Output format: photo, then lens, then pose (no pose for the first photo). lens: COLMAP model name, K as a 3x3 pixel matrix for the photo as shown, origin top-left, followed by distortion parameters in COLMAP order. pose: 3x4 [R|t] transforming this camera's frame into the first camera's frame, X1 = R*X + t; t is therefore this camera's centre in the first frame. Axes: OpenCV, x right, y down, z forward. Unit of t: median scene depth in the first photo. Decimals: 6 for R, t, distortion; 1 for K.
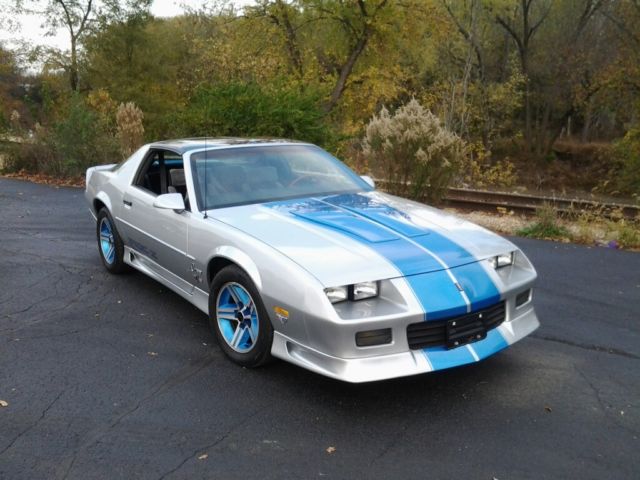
lens RADIAL K [[633.9, 0, 317.6], [0, 633.9, 238.6], [0, 0, 1]] dist [-0.003672, 0.000000]
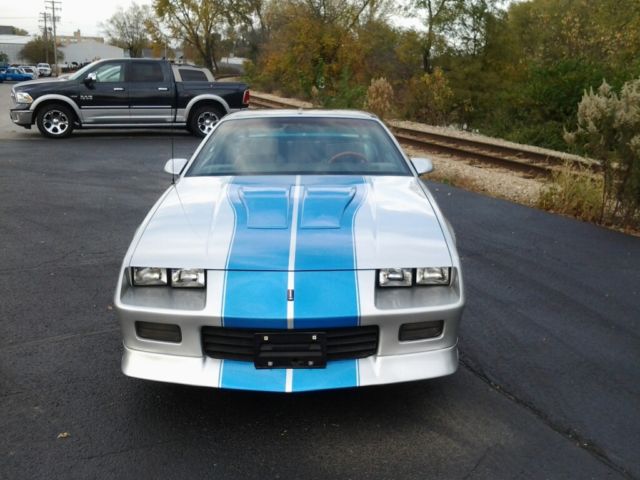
lens RADIAL K [[633.9, 0, 324.7], [0, 633.9, 246.2], [0, 0, 1]] dist [-0.003672, 0.000000]
pose [[0.829503, 0.143485, -0.539756, 0.681976], [-0.122847, 0.989641, 0.074286, -0.048587], [0.544824, 0.004687, 0.838538, 0.364925]]
